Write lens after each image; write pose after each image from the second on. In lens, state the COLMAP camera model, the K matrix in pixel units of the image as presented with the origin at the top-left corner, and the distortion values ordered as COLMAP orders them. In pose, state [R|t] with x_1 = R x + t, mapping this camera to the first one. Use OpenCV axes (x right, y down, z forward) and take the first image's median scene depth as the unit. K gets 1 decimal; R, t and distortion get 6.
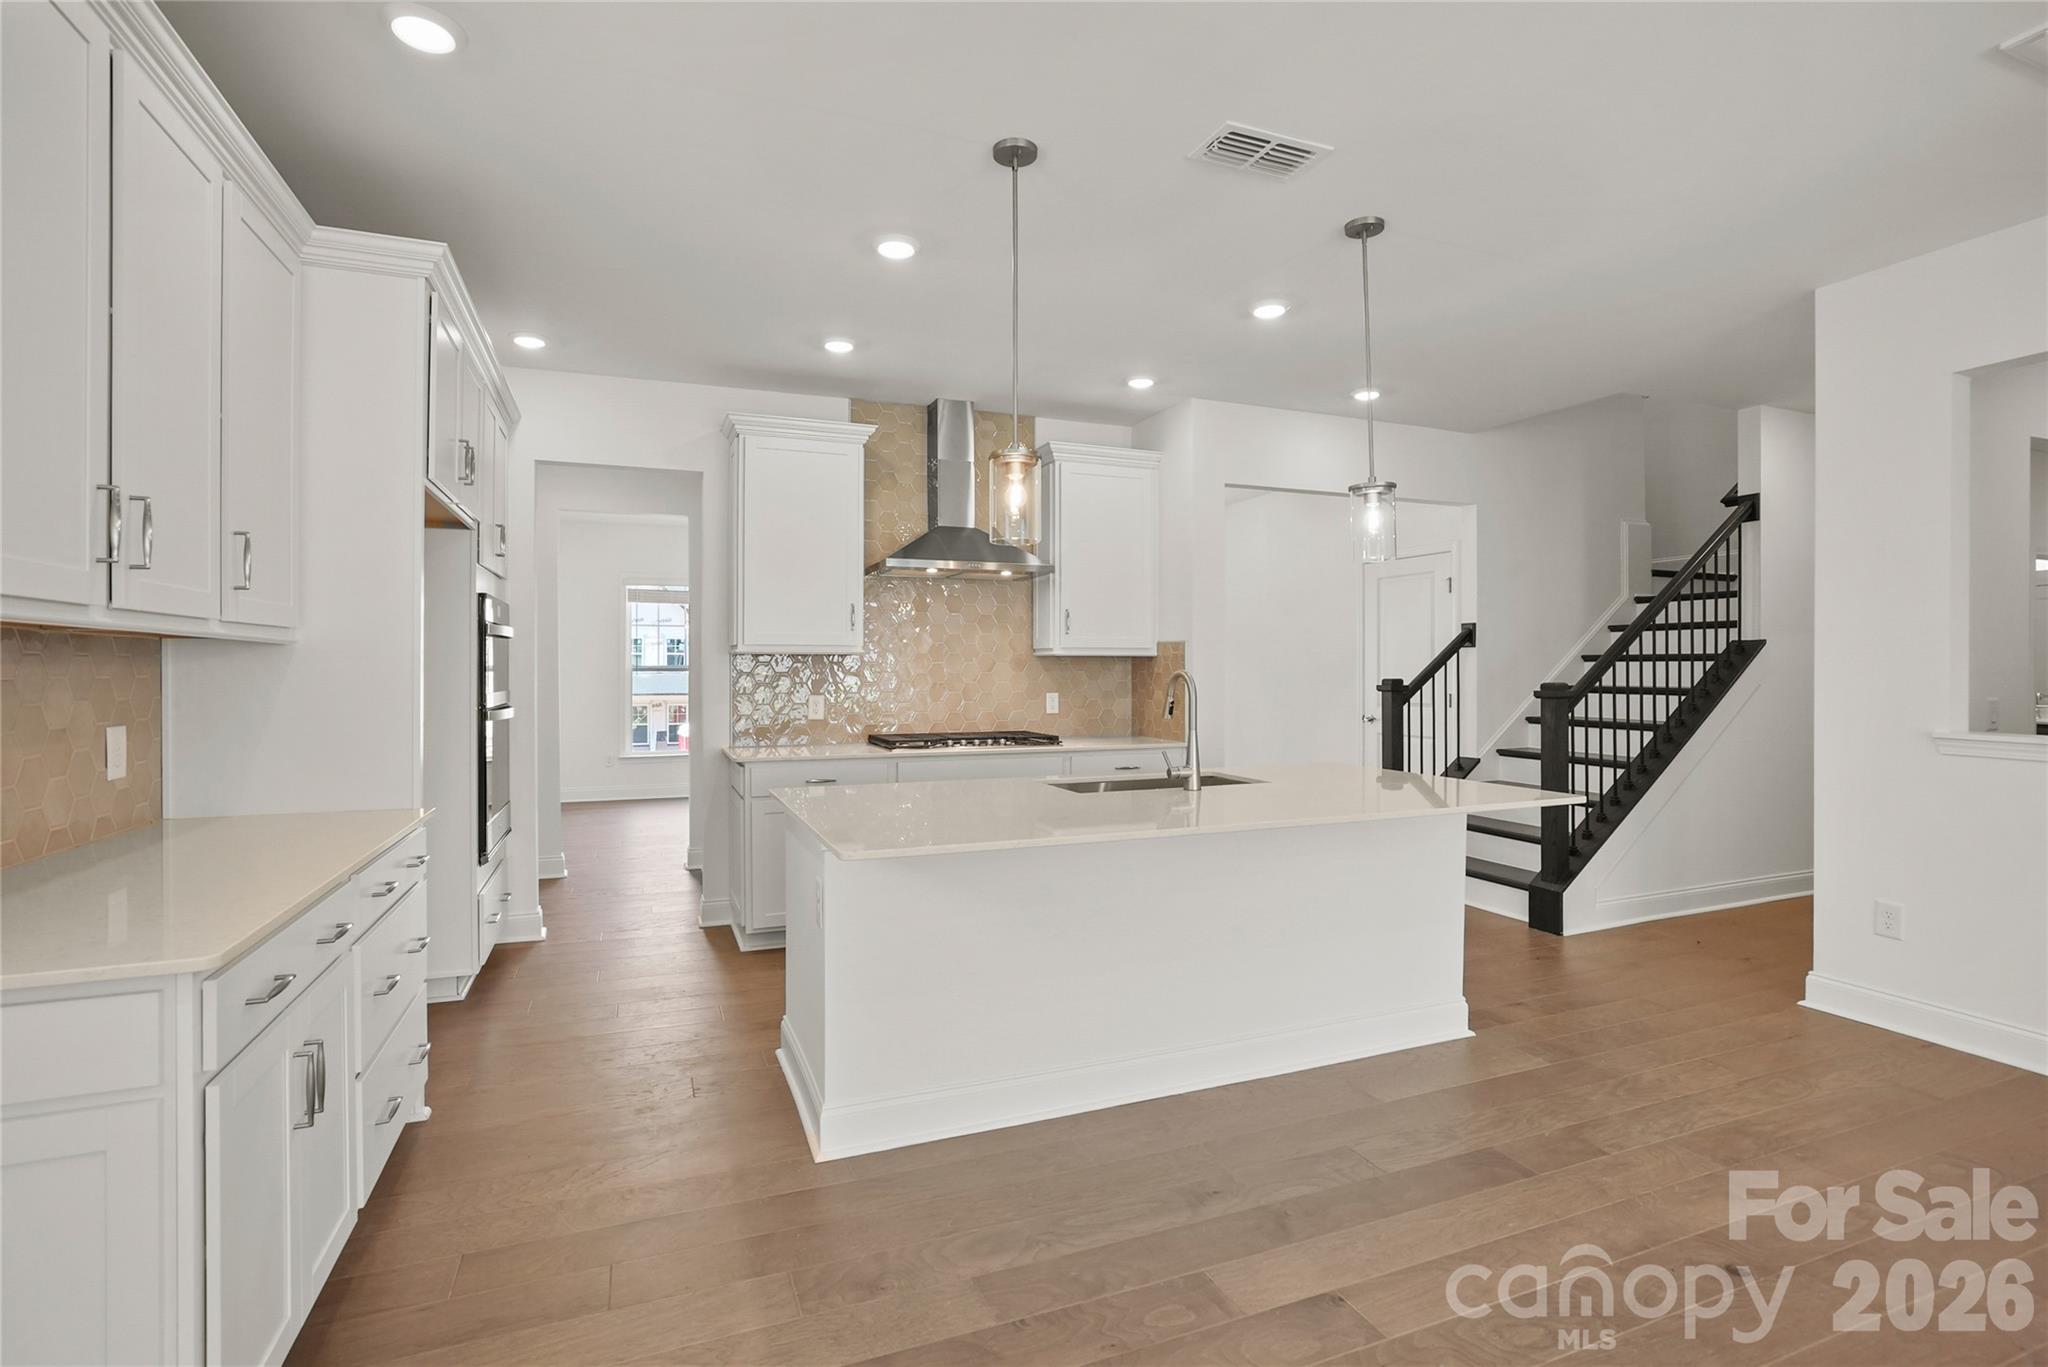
lens RADIAL K [[971.5, 0, 1022.8], [0, 971.5, 669.3], [0, 0, 1]] dist [-0.051510, 0.025372]
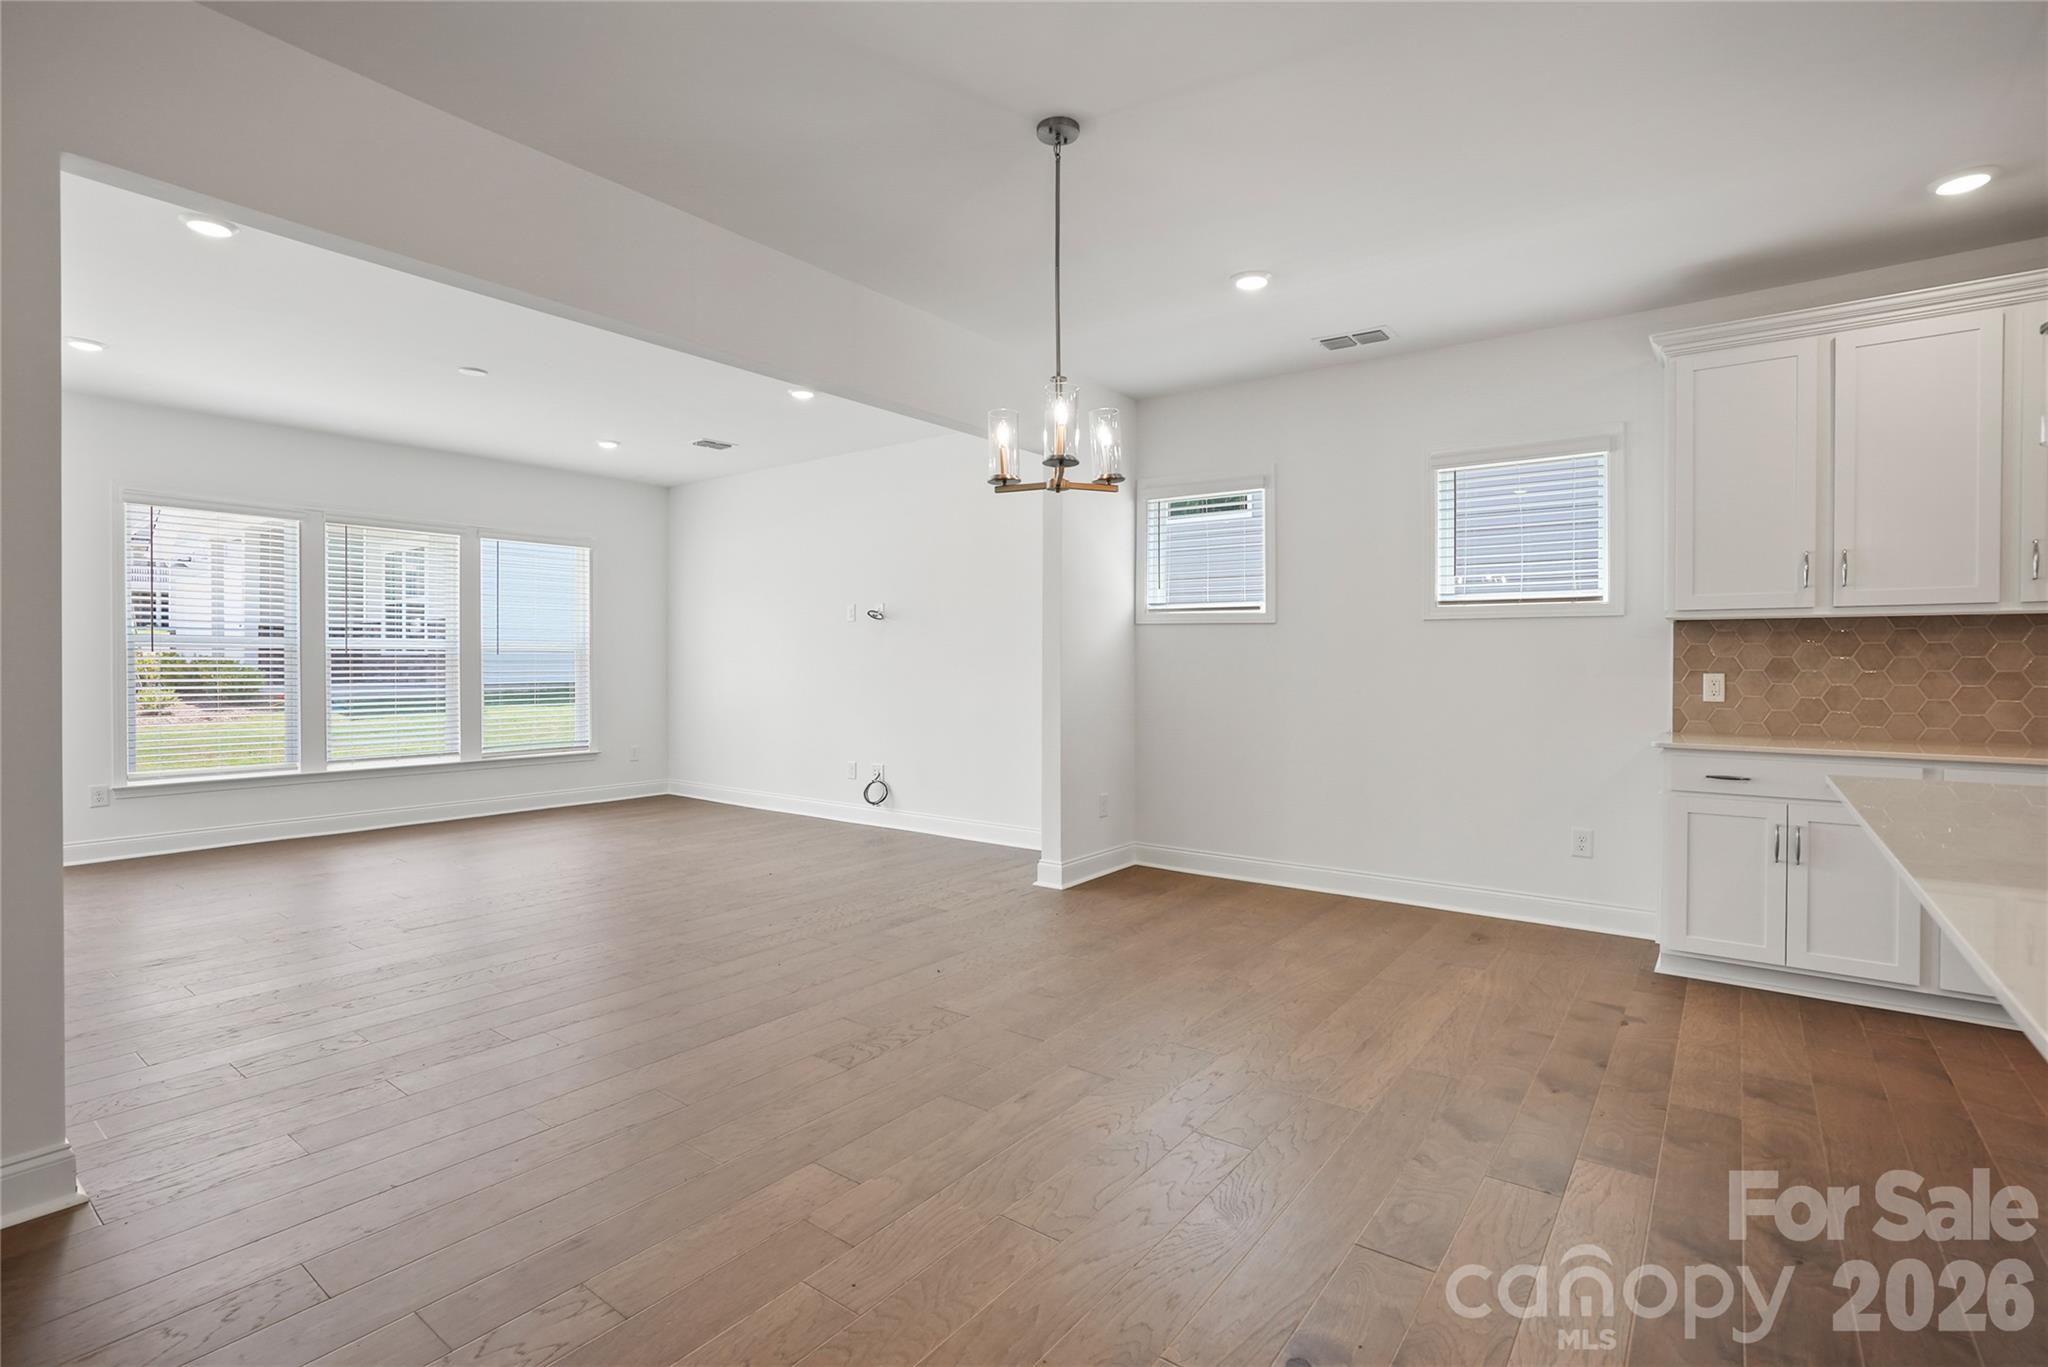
lens RADIAL K [[964.0, 0, 1020.0], [0, 964.0, 669.8], [0, 0, 1]] dist [-0.053837, 0.026405]
pose [[-0.857807, 0.002899, -0.513964, 0.631135], [-0.001639, 0.999964, 0.008376, 0.023072], [0.513970, 0.008027, -0.857771, 0.721332]]
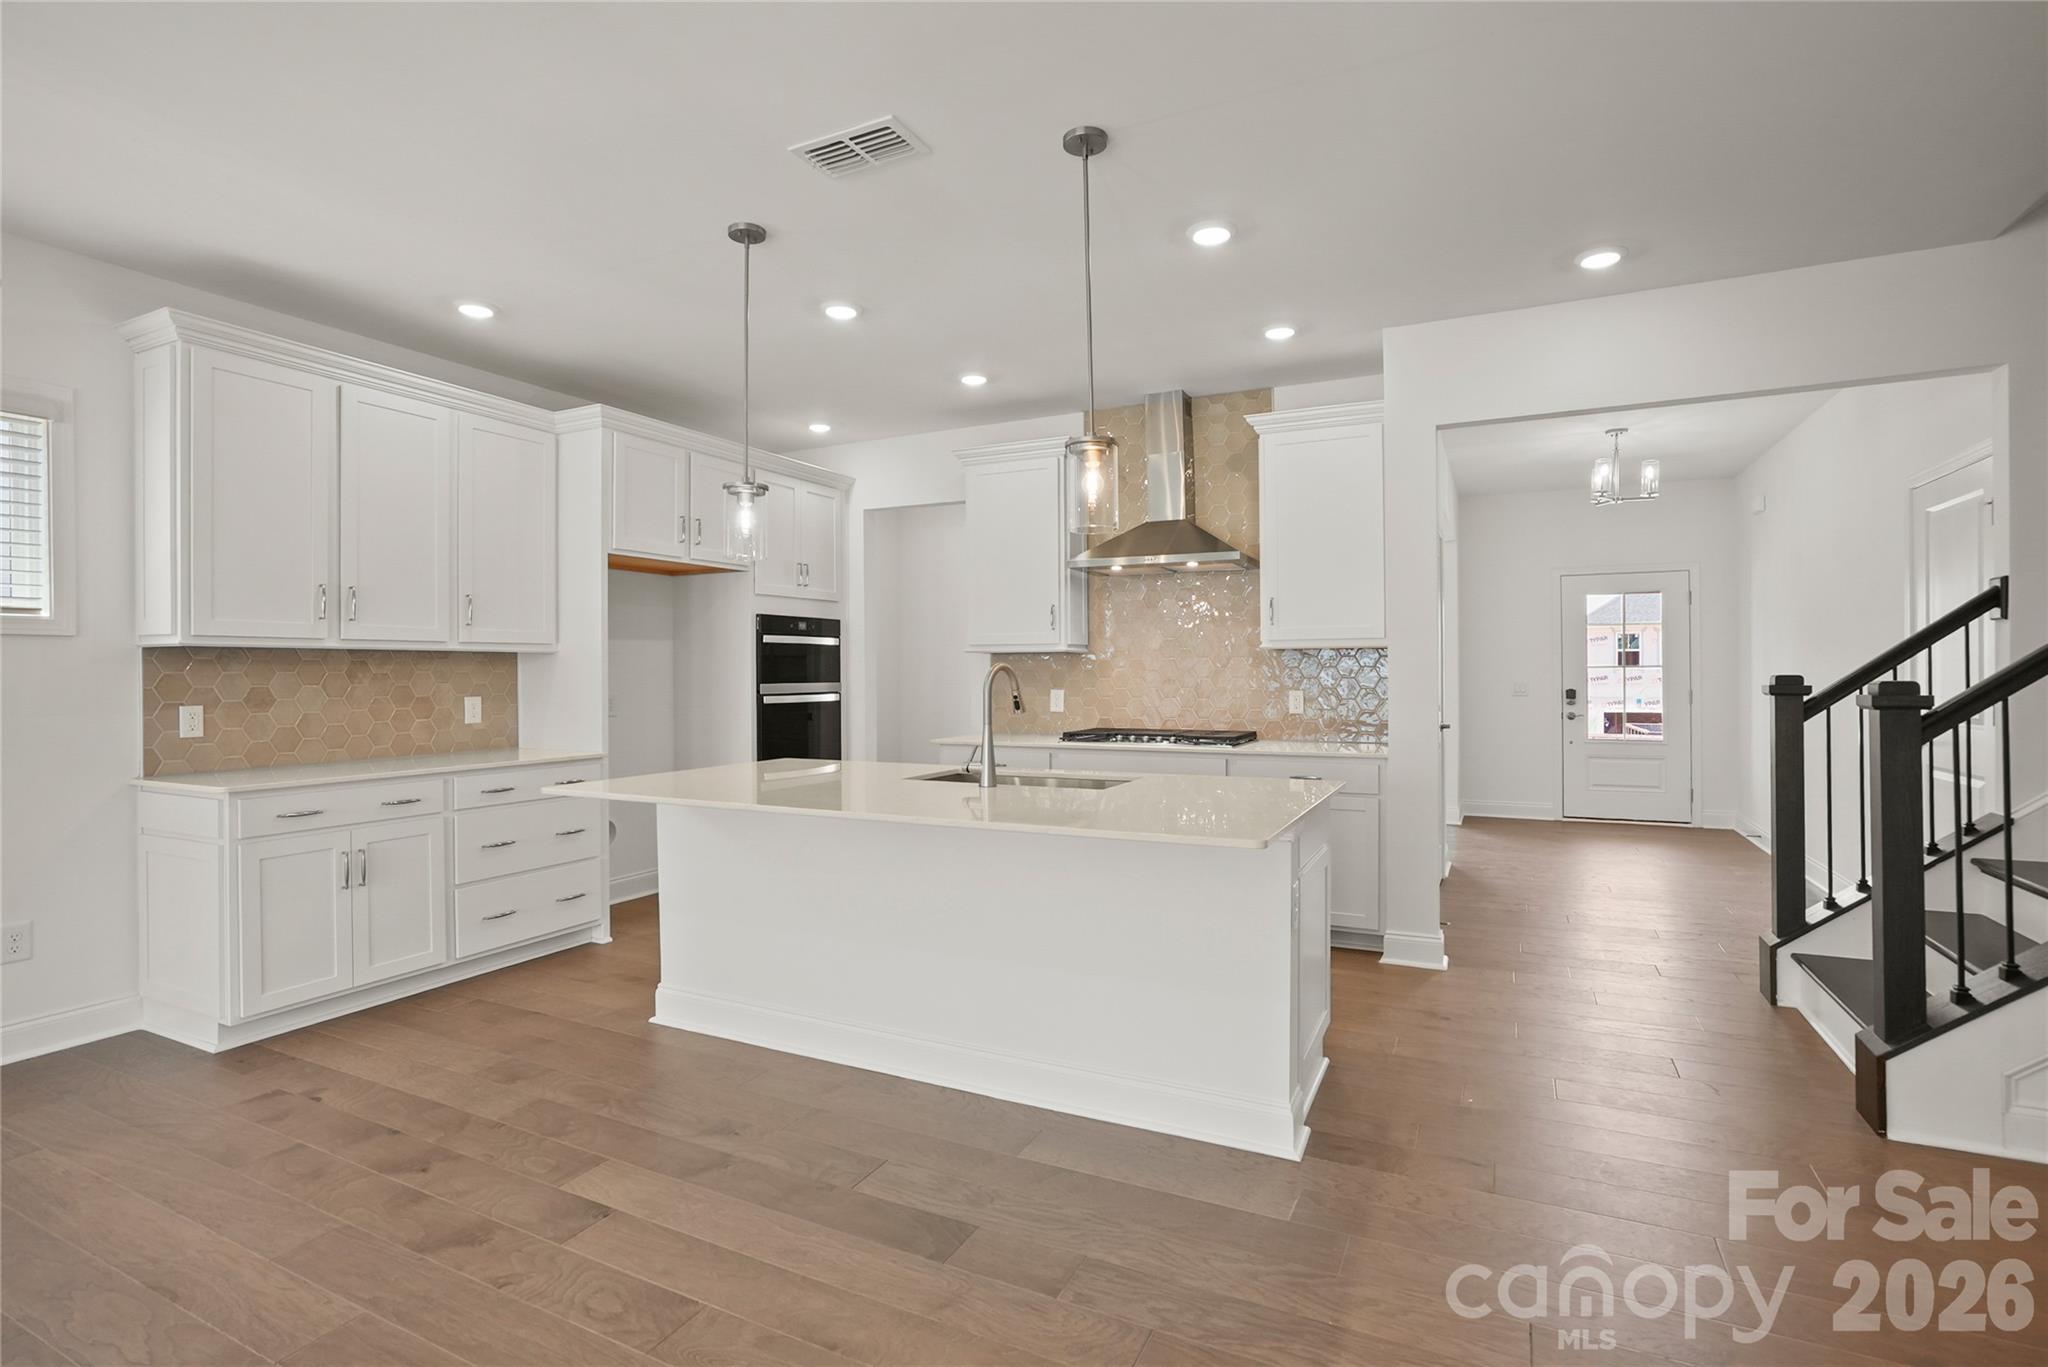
lens RADIAL K [[979.3, 0, 1023.8], [0, 979.3, 672.4], [0, 0, 1]] dist [-0.052183, 0.026972]
pose [[0.665398, -0.002143, -0.746486, 0.680115], [0.004431, 0.999990, 0.001079, 0.006759], [0.746476, -0.004026, 0.665400, 0.273825]]
